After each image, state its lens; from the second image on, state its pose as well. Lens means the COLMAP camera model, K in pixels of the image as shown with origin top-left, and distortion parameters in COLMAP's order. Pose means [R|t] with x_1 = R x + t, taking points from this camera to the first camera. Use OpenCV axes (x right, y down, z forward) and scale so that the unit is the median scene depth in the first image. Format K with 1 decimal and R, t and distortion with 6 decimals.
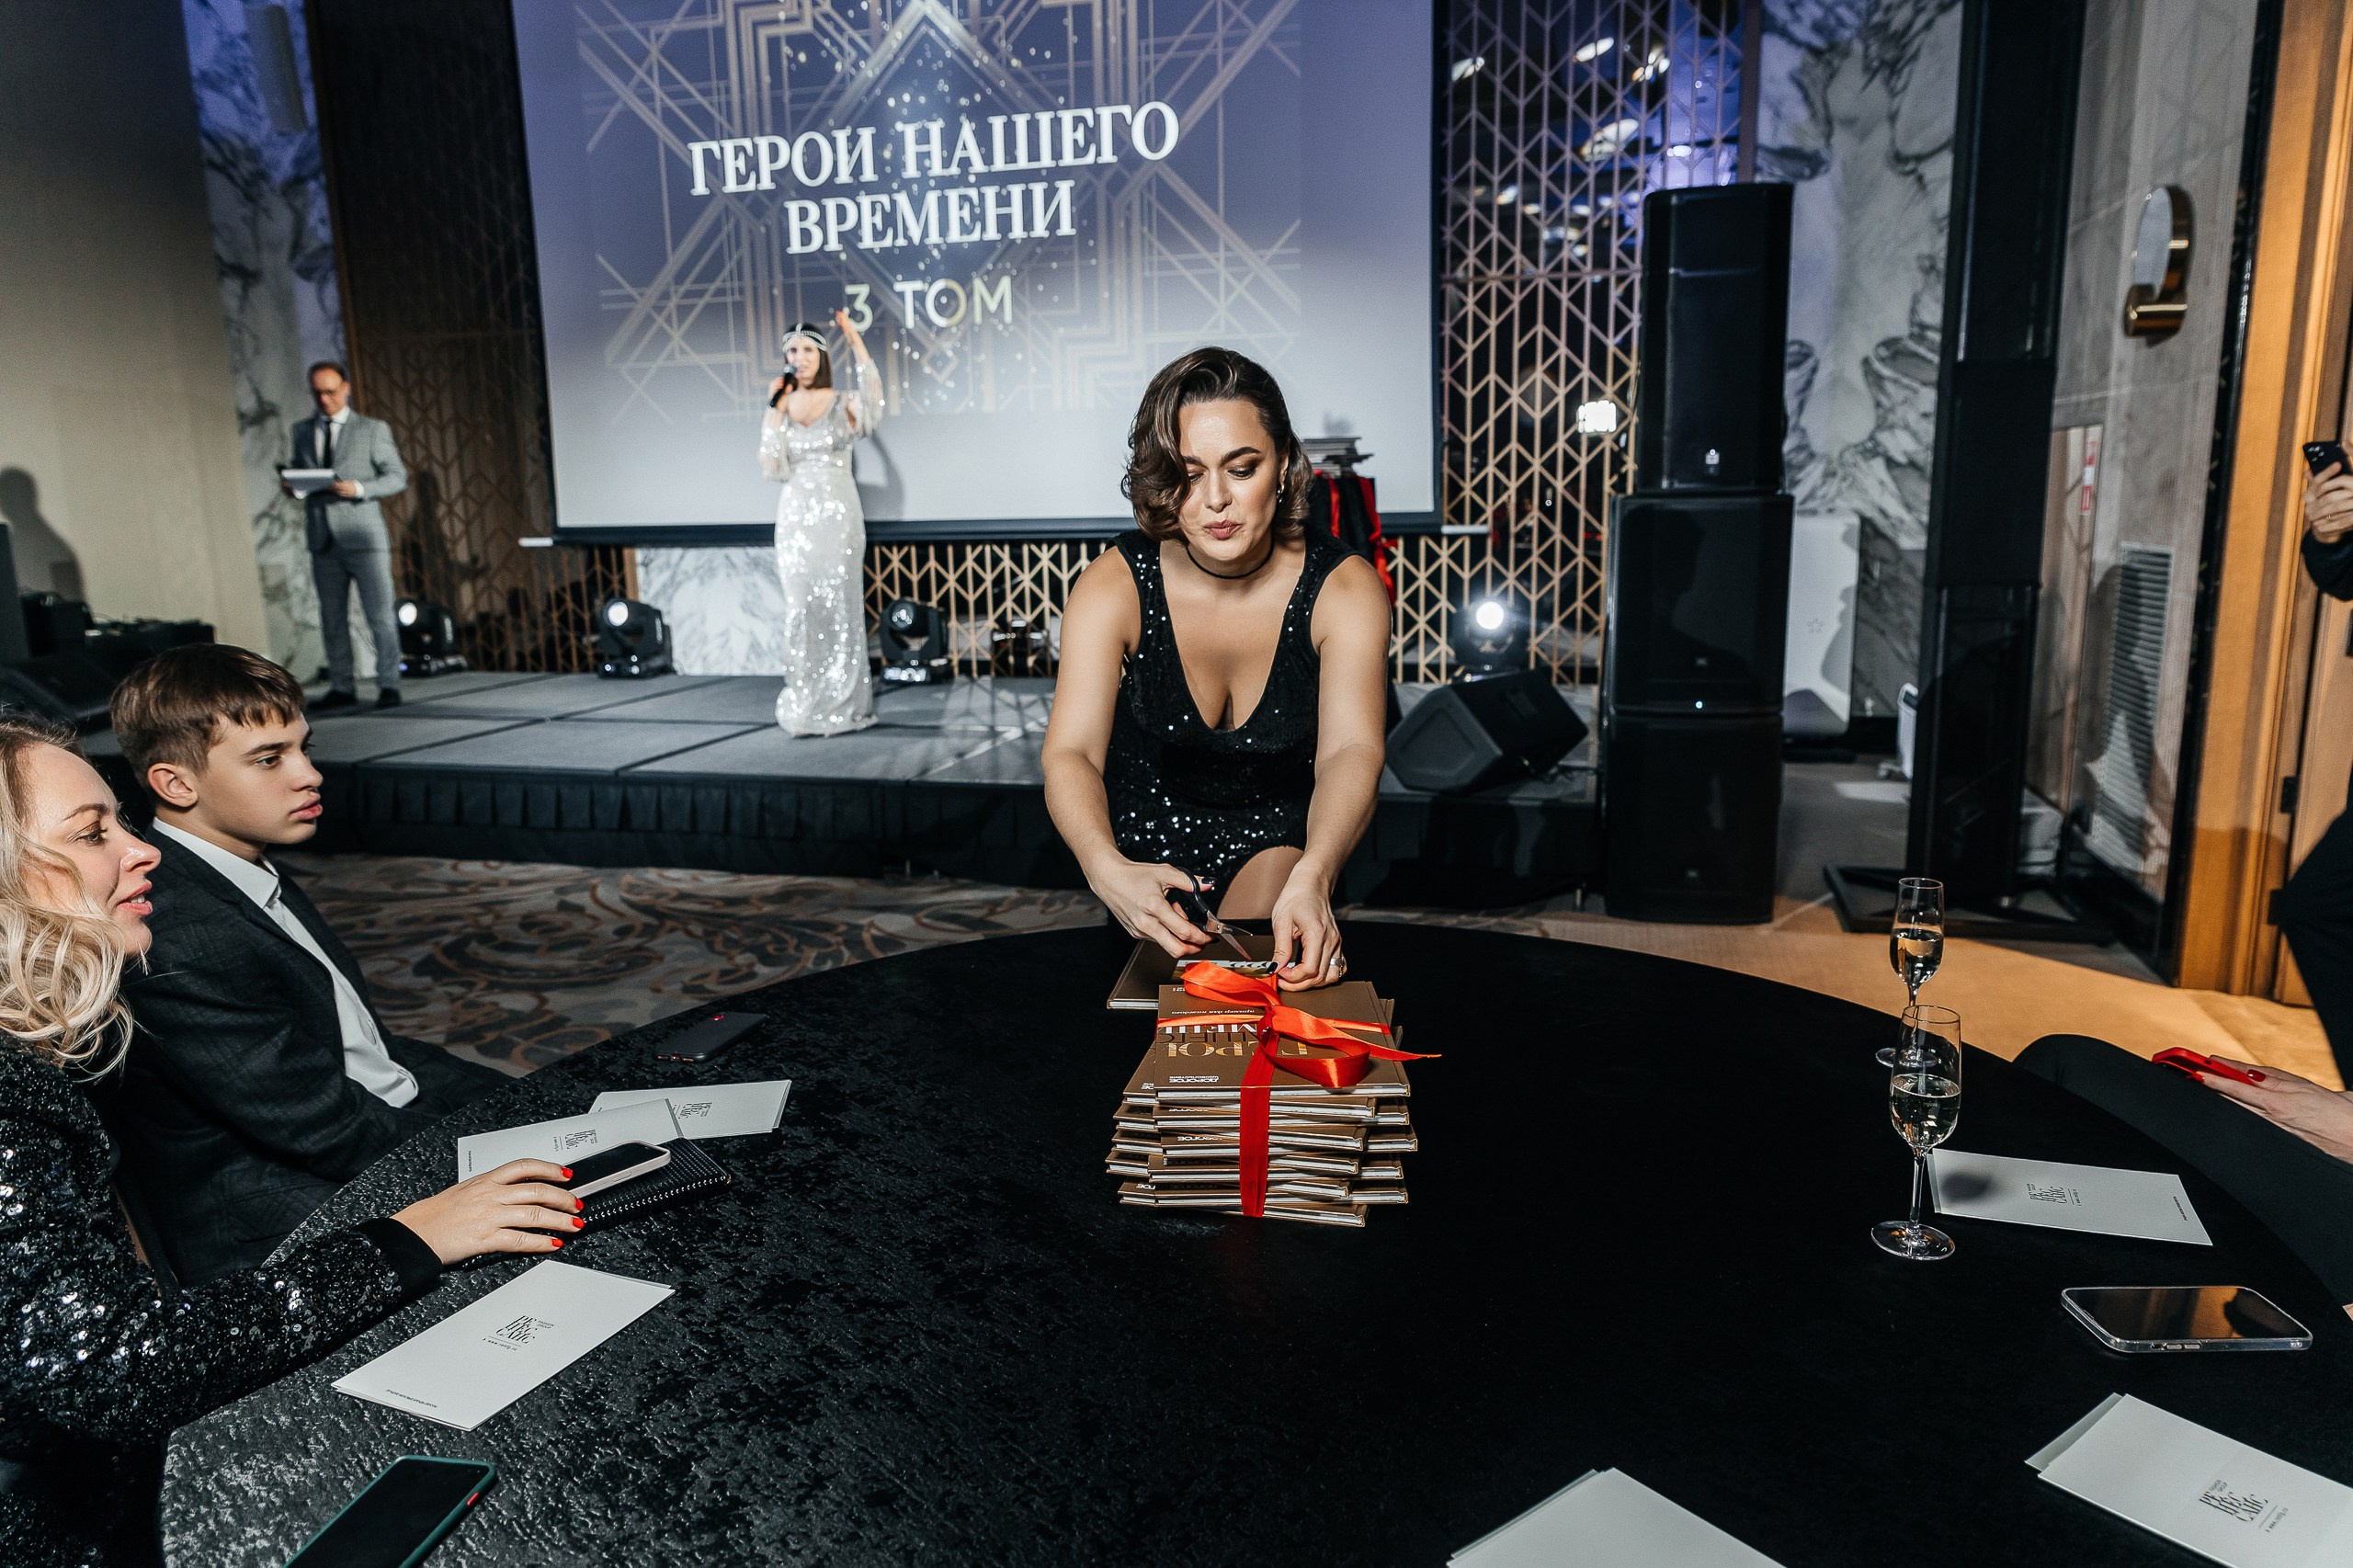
lens RADIAL K [[1600.6, 0, 1183.3], [0, 1600.6, 797.0], [0, 0, 1]] dist [0.005812, 0.003203]
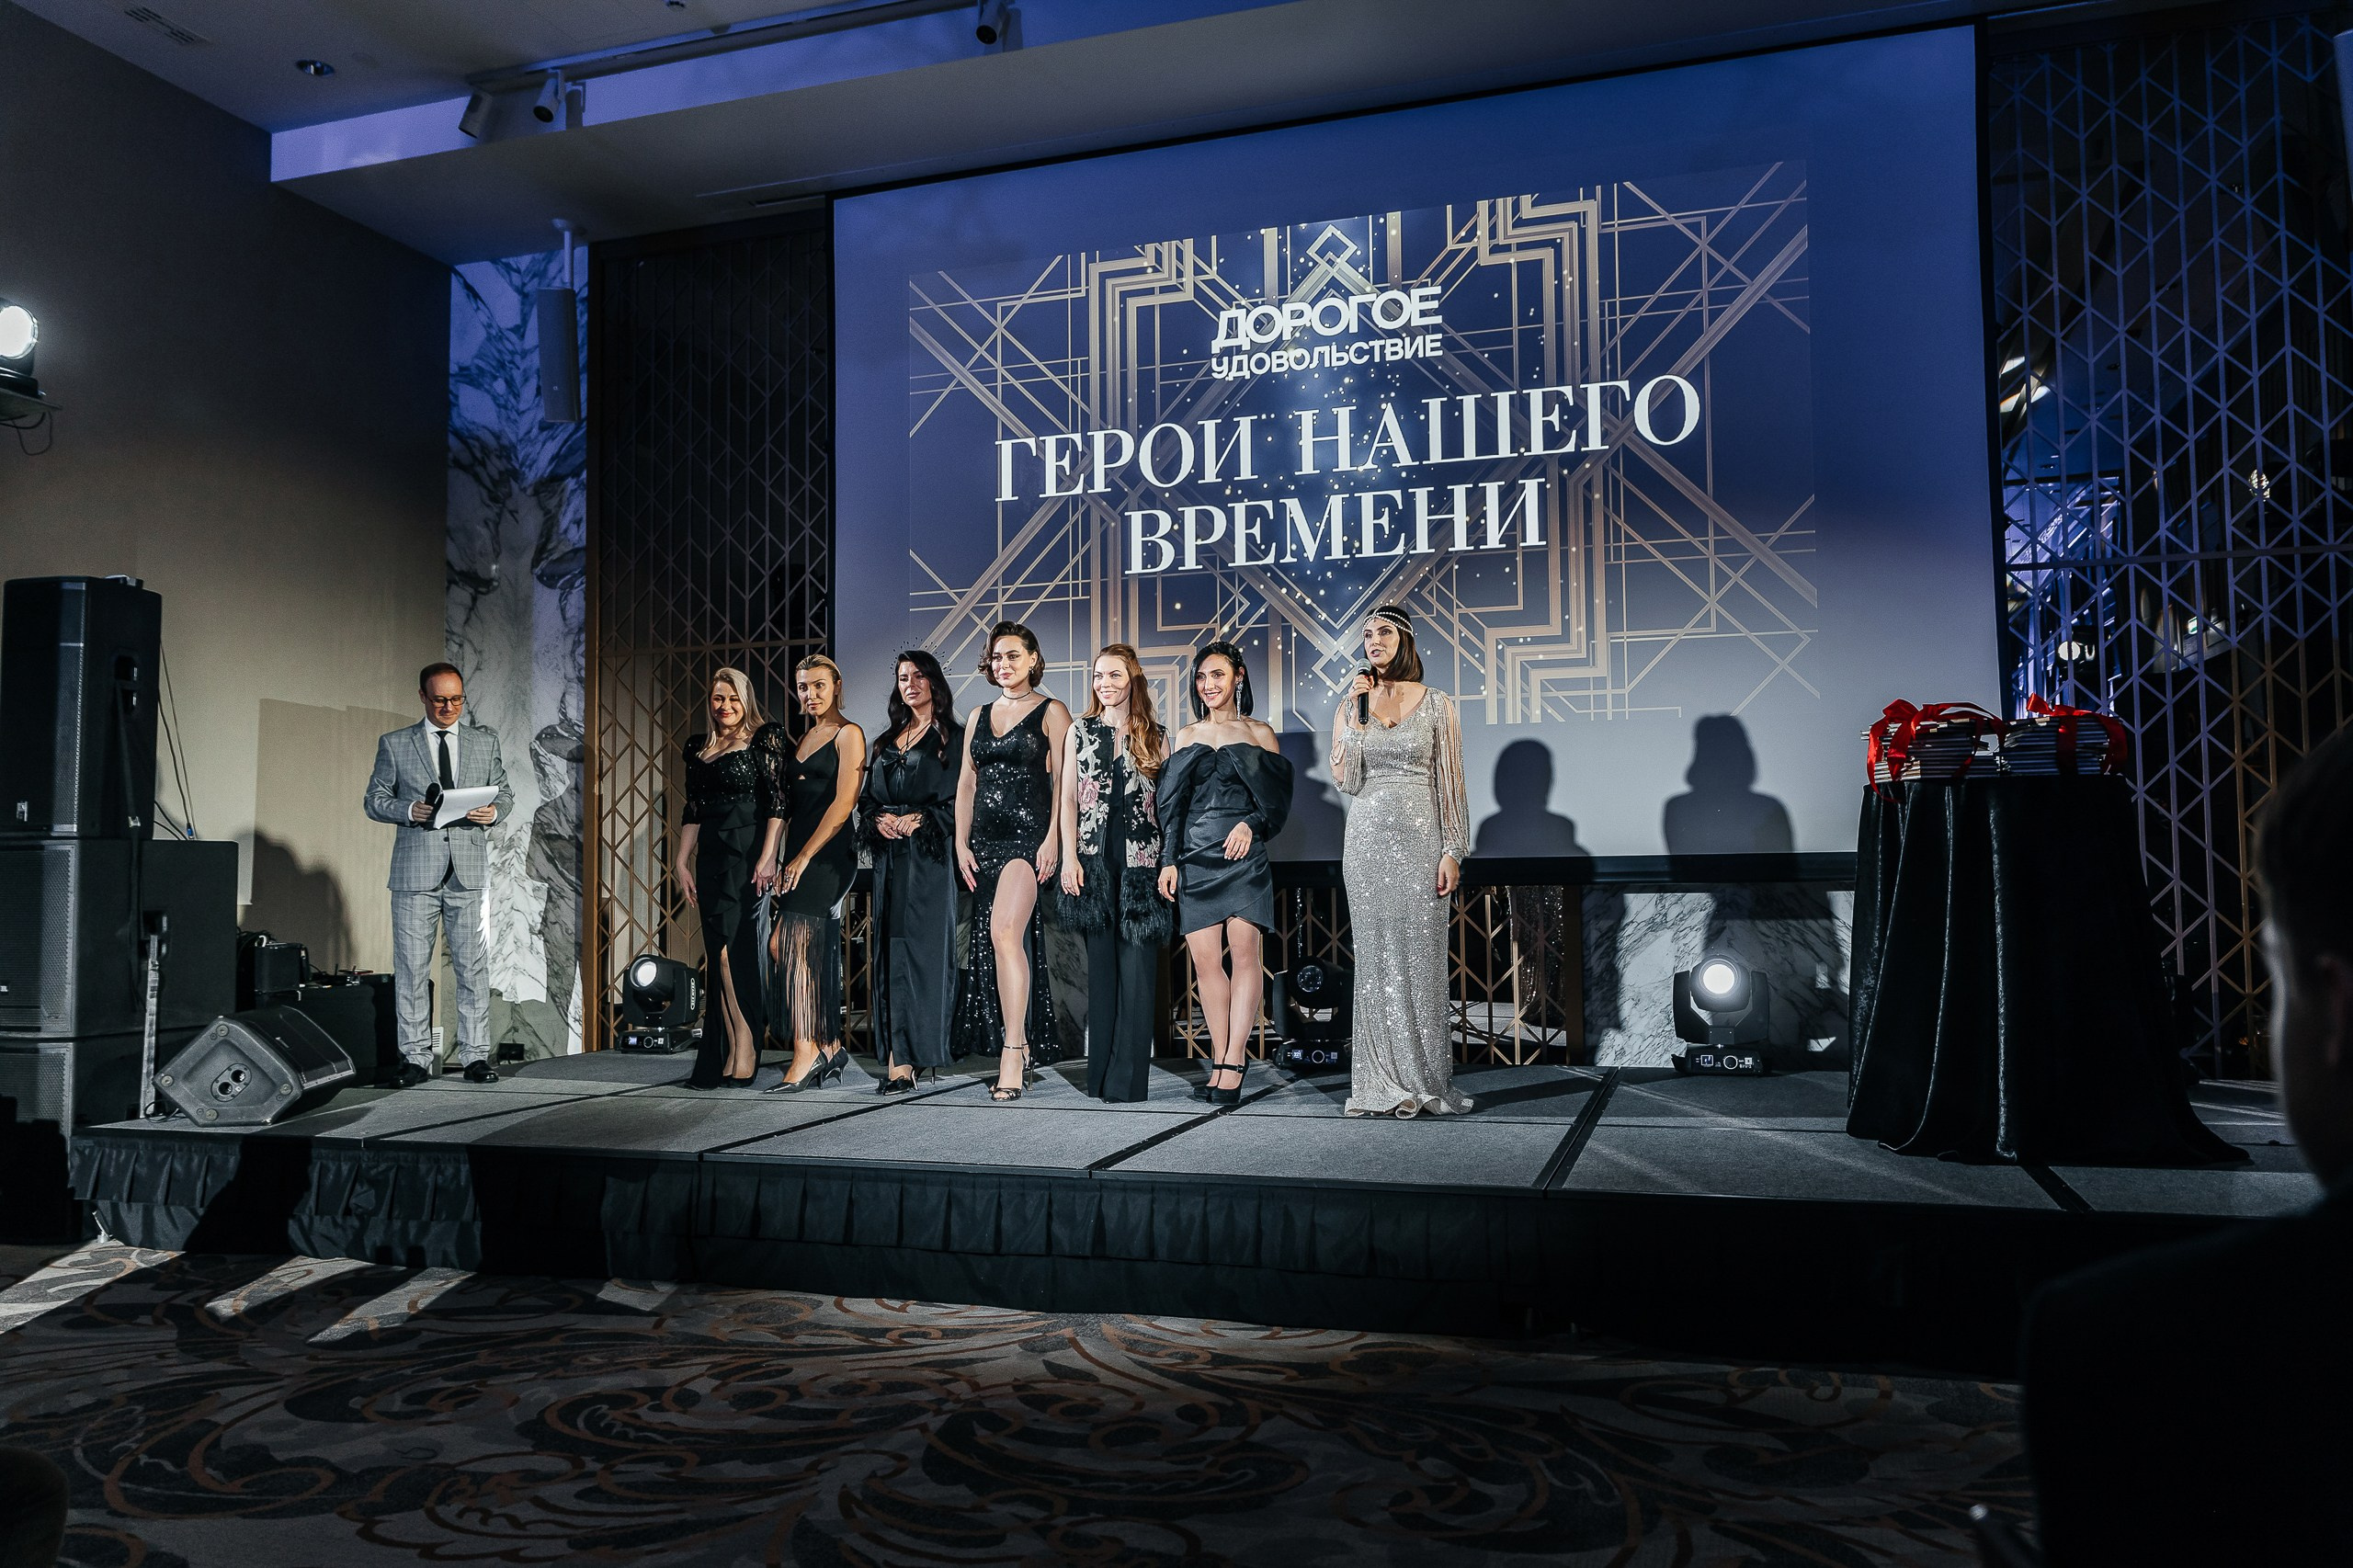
lens RADIAL K [[1802.7, 0, 1179.6], [0, 1802.7, 771.3], [0, 0, 1]] dist [-0.004053, -0.004570]
pose [[0.998716, 0.006718, -0.050207, -0.184029], [-0.019048, 0.968226, -0.249352, 0.007251], [0.046936, 0.249988, 0.967111, 0.126033]]
